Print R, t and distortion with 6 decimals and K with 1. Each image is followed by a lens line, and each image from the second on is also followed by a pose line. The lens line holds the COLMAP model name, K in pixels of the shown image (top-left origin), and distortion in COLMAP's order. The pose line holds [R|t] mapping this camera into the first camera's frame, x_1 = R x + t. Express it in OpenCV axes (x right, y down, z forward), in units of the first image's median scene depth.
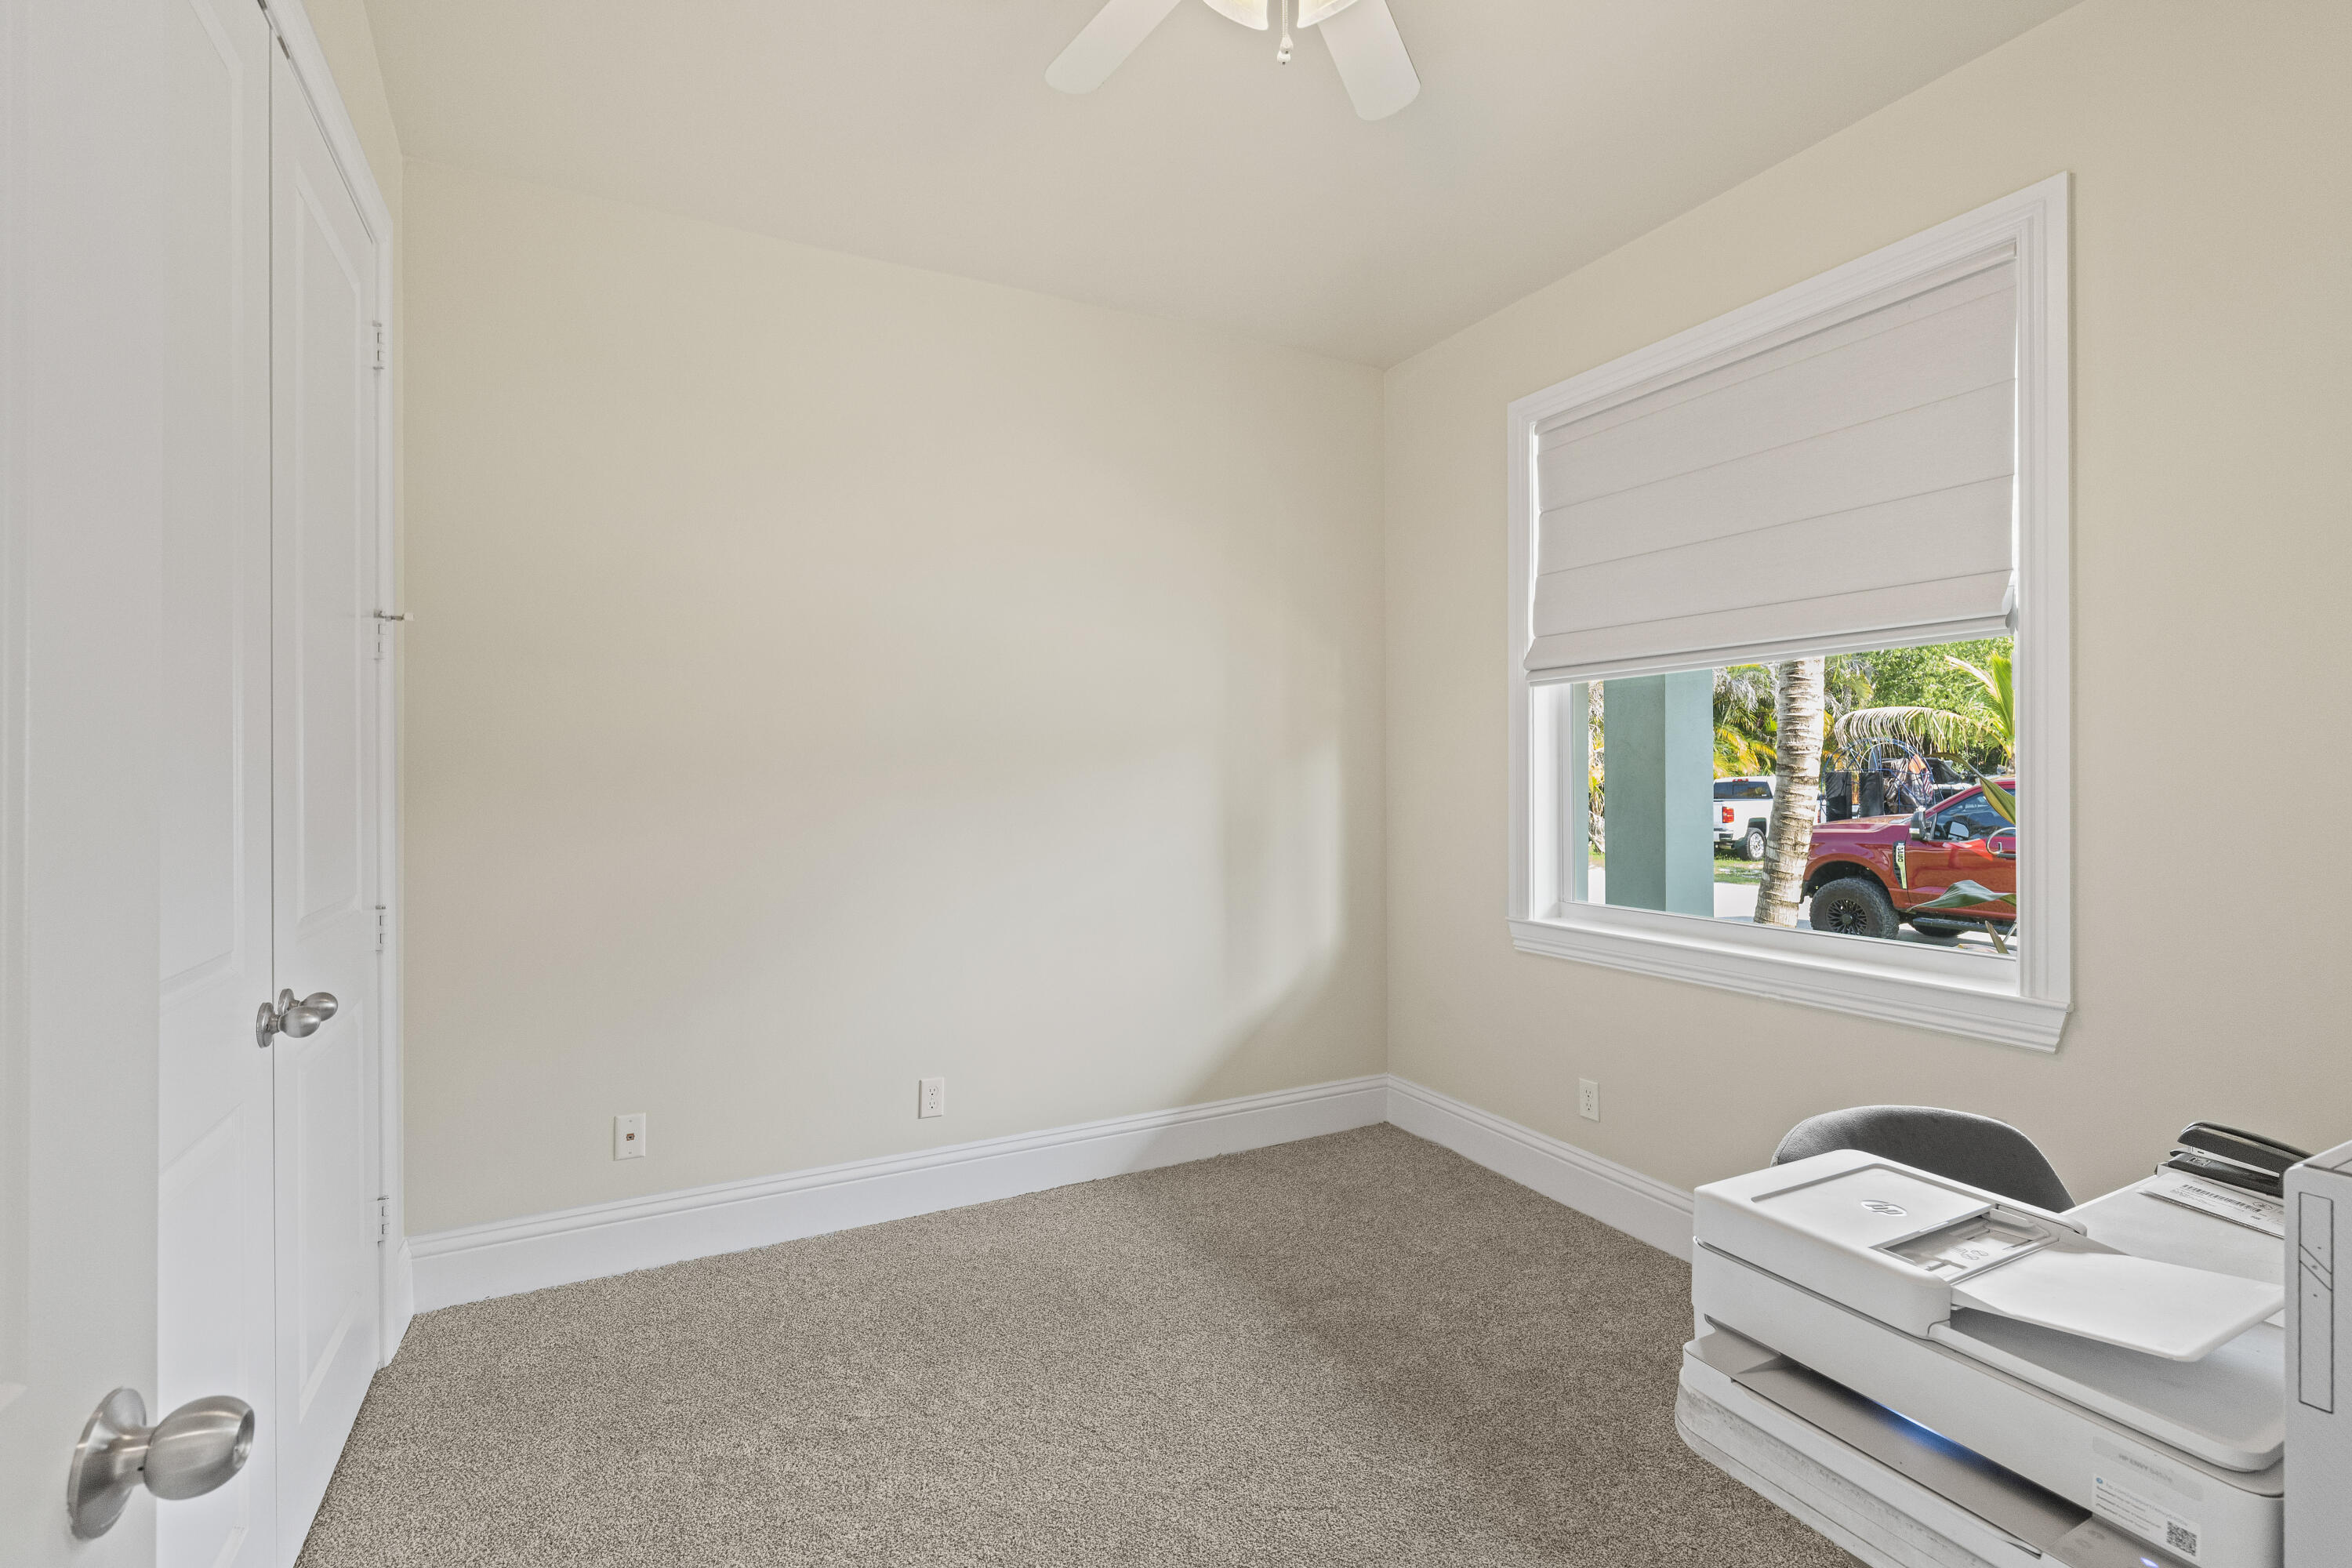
lens RADIAL K [[1066.0, 0, 1189.2], [0, 1066.0, 777.9], [0, 0, 1]] dist [-0.010008, 0.004363]
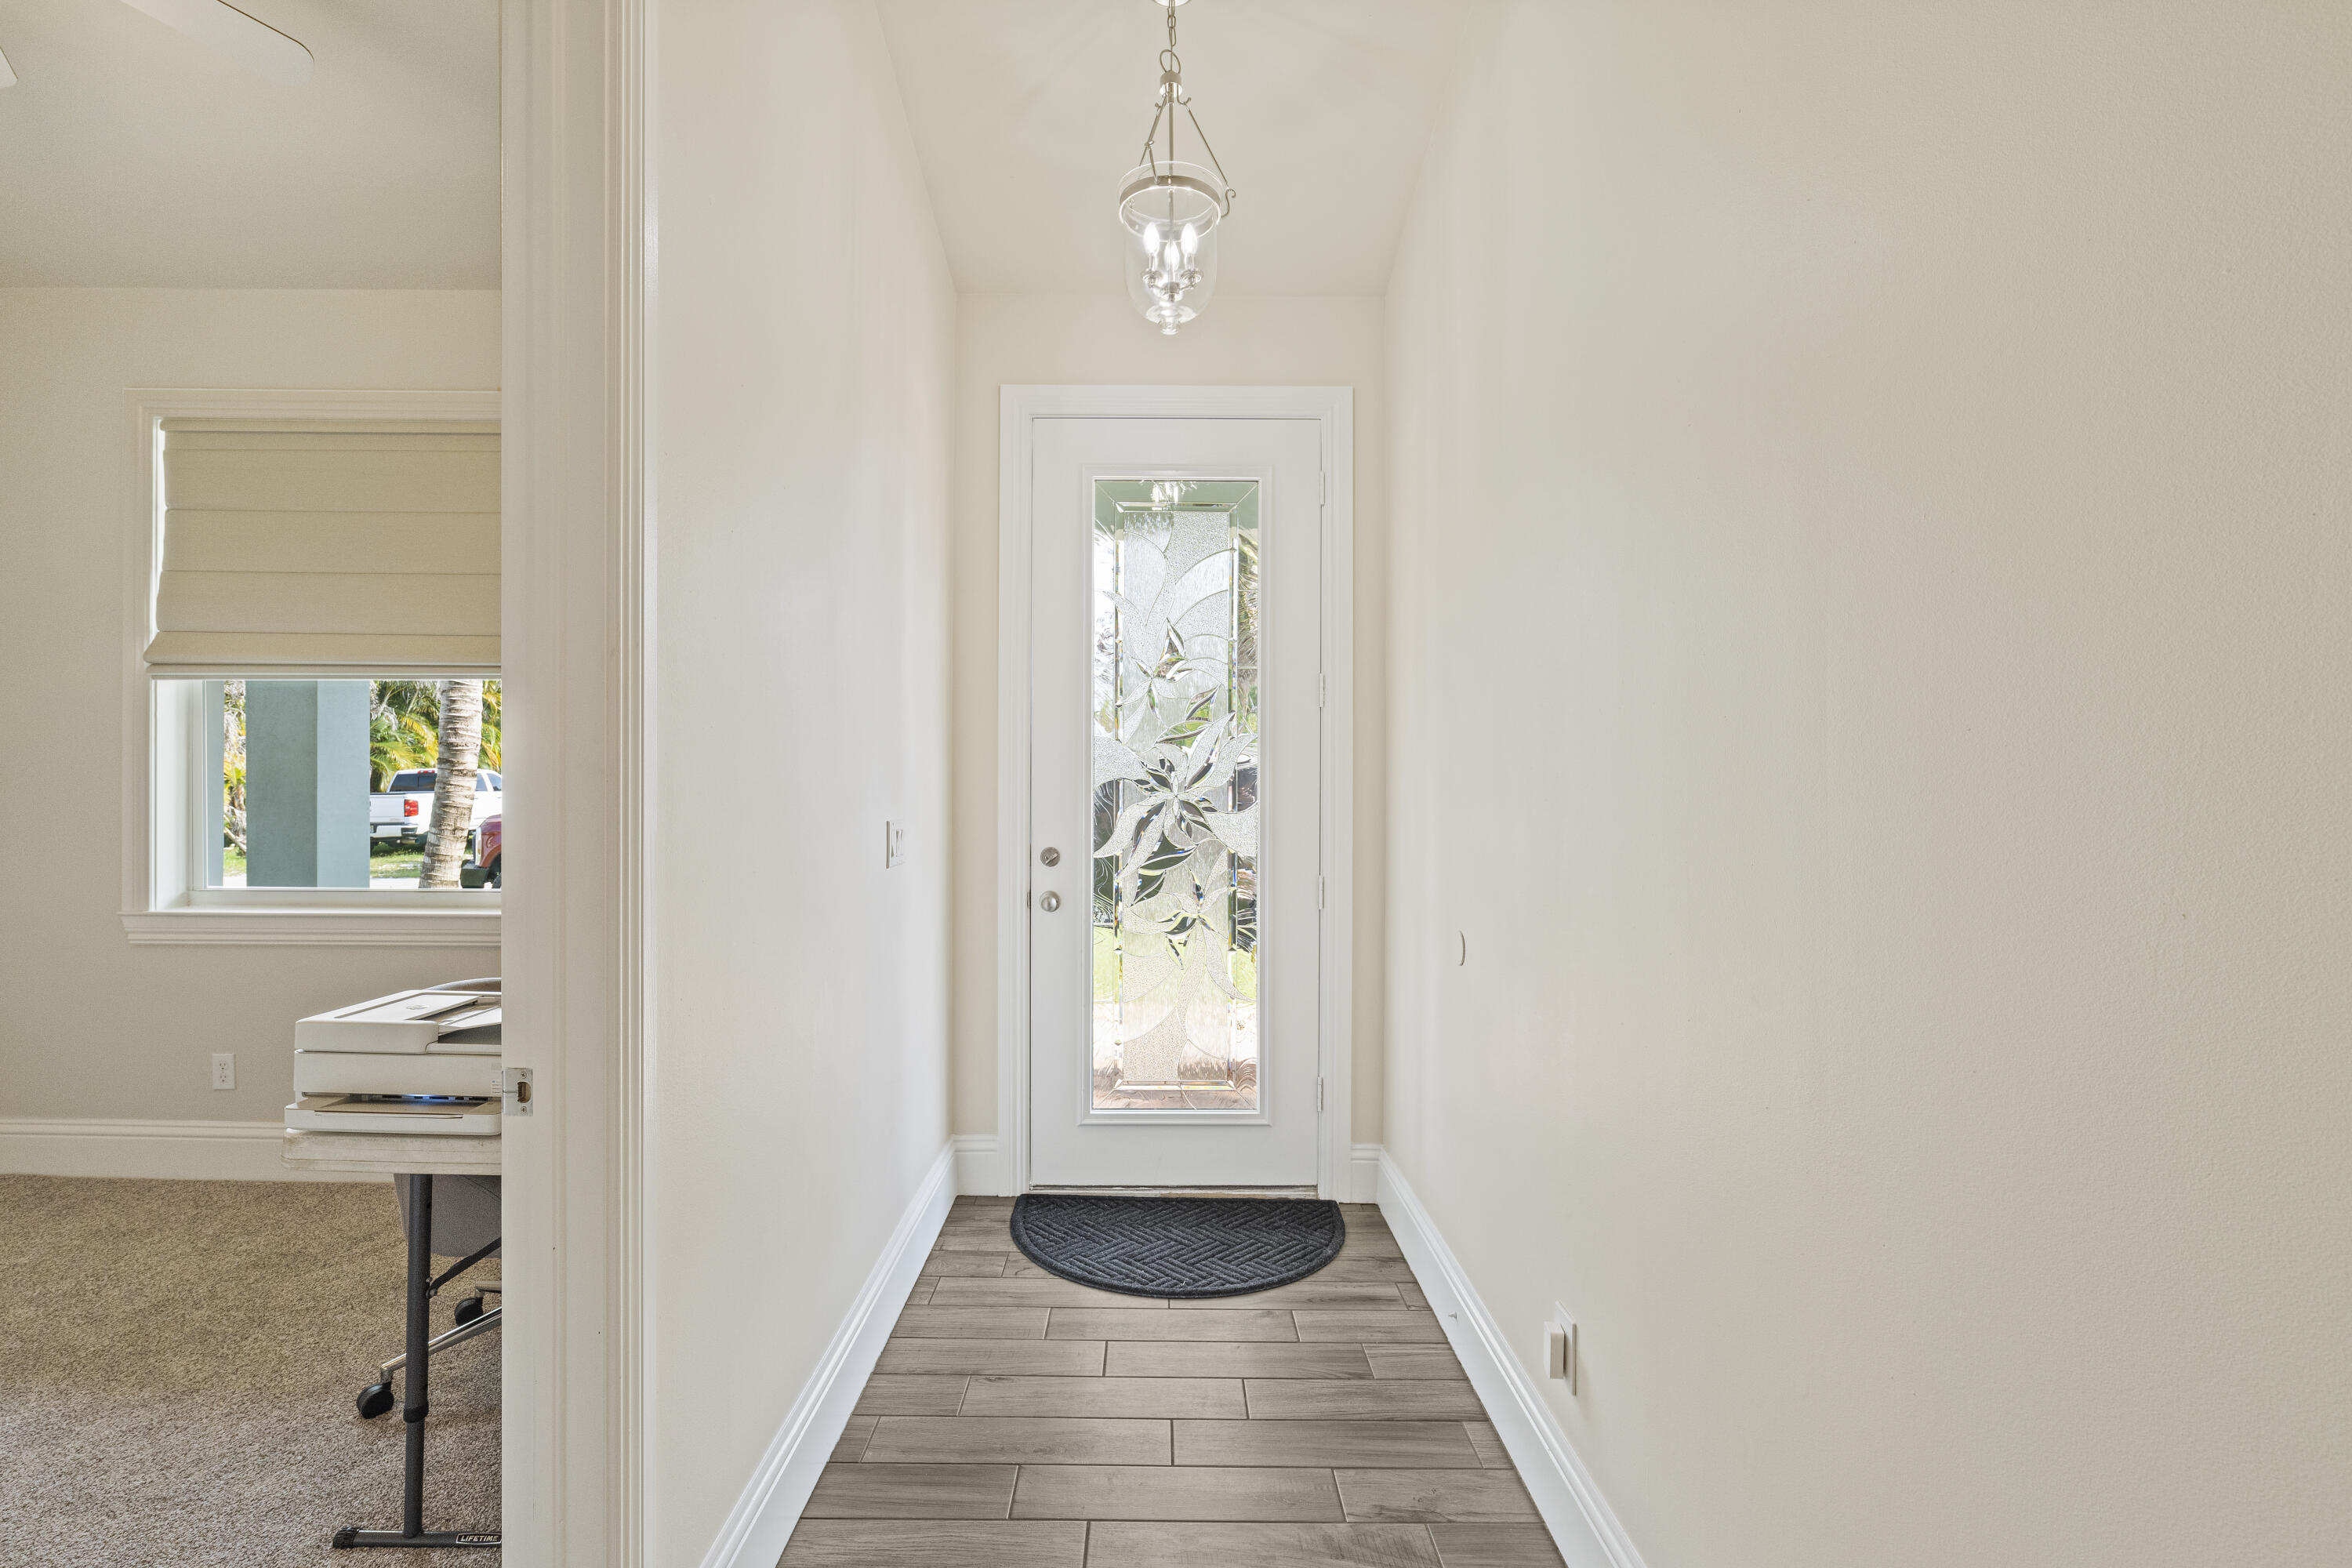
lens RADIAL K [[1066.0, 0, 1166.9], [0, 1066.0, 771.8], [0, 0, 1]] dist [-0.010008, 0.004363]
pose [[0.469869, 0.002976, 0.882731, -0.113015], [-0.004787, 0.999988, -0.000824, -0.002494], [-0.882723, -0.003838, 0.469878, -0.317121]]
